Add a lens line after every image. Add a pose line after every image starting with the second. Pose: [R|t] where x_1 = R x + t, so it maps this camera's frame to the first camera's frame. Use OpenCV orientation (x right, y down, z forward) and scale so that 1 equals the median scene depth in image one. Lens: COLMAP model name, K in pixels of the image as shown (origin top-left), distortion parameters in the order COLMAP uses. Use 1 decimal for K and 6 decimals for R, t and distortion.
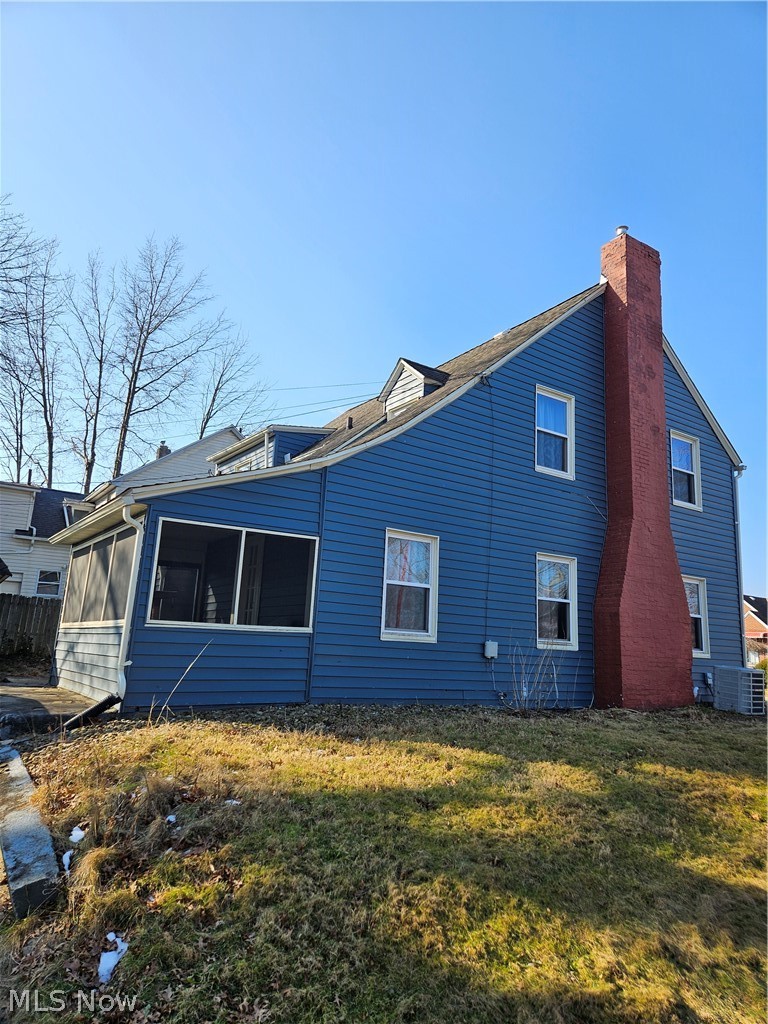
lens RADIAL K [[675.5, 0, 398.2], [0, 675.5, 514.7], [0, 0, 1]] dist [0.063694, -0.053333]
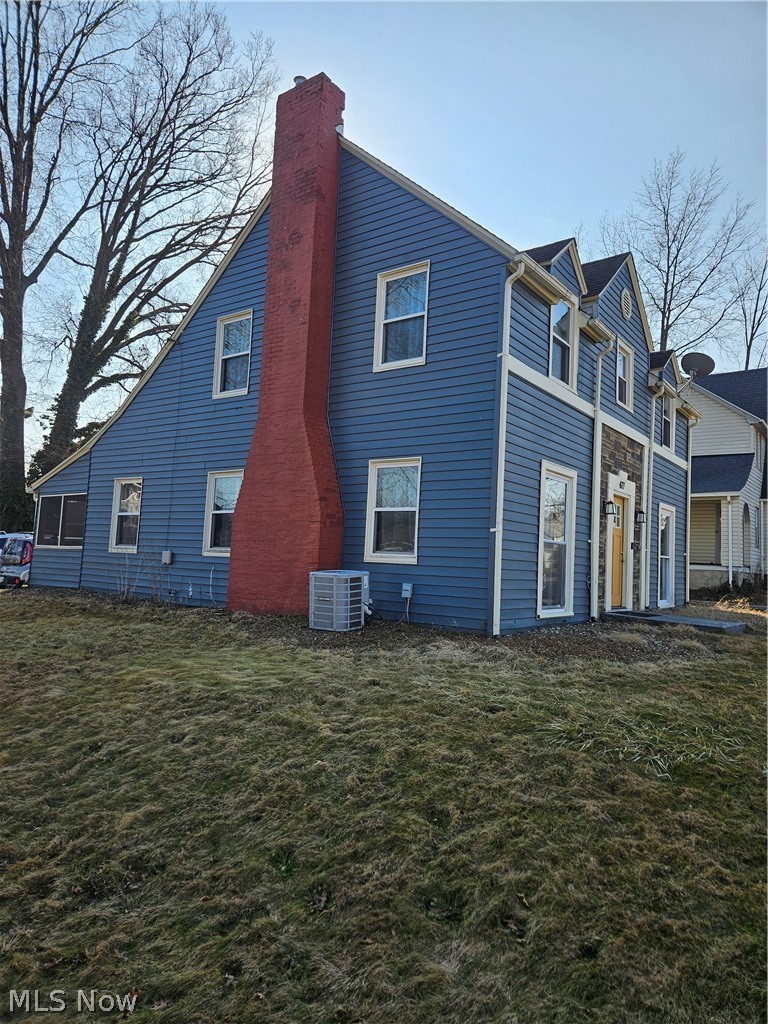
lens RADIAL K [[675.5, 0, 398.2], [0, 675.5, 514.7], [0, 0, 1]] dist [0.063694, -0.053333]
pose [[0.346668, -0.107670, -0.931788, 1.293557], [0.146398, 0.987427, -0.059633, 0.227787], [0.926493, -0.115739, 0.358072, 0.840588]]
